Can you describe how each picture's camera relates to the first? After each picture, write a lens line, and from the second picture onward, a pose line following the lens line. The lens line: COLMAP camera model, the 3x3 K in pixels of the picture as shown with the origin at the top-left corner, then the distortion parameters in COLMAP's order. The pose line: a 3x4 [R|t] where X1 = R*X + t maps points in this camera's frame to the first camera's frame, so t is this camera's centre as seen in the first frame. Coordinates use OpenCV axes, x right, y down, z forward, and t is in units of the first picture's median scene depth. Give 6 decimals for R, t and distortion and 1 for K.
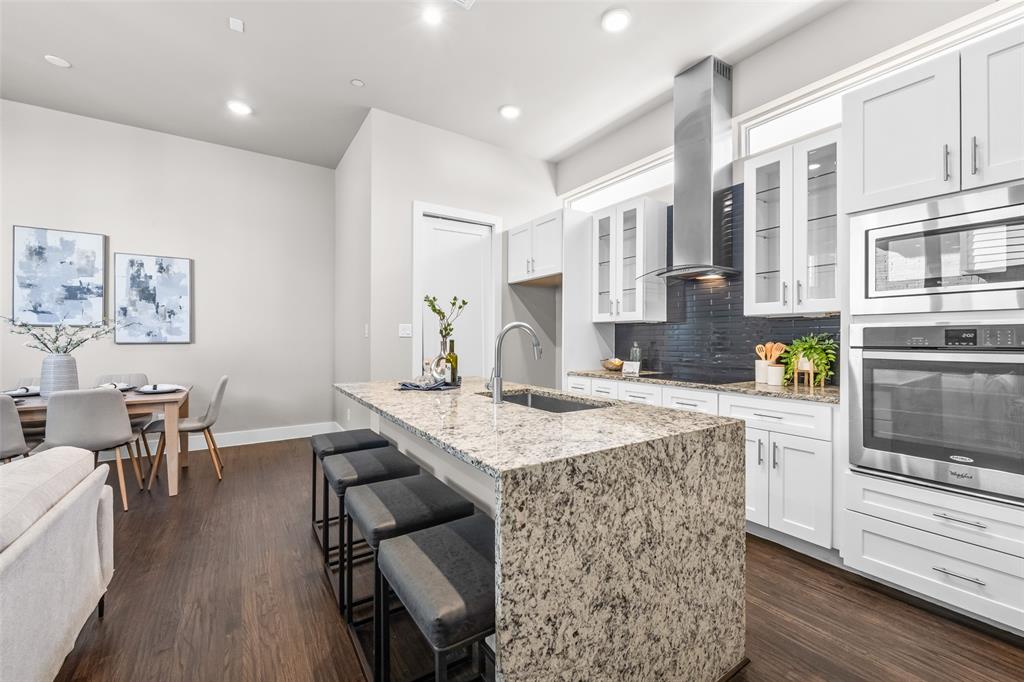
lens RADIAL K [[411.7, 0, 509.2], [0, 411.7, 338.9], [0, 0, 1]] dist [0.001012, -0.001988]
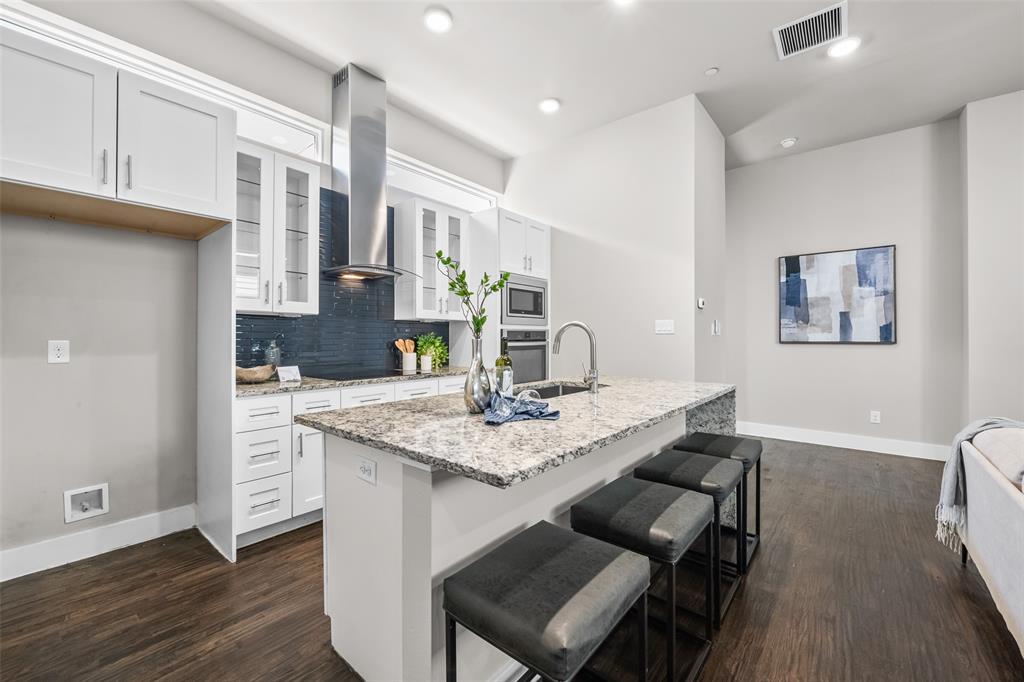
lens RADIAL K [[411.7, 0, 508.1], [0, 411.7, 338.0], [0, 0, 1]] dist [0.001012, -0.001988]
pose [[-0.289106, -0.002110, 0.957295, -0.682289], [0.000883, 0.999997, 0.002470, 0.002196], [-0.957297, 0.001559, -0.289103, 1.018024]]
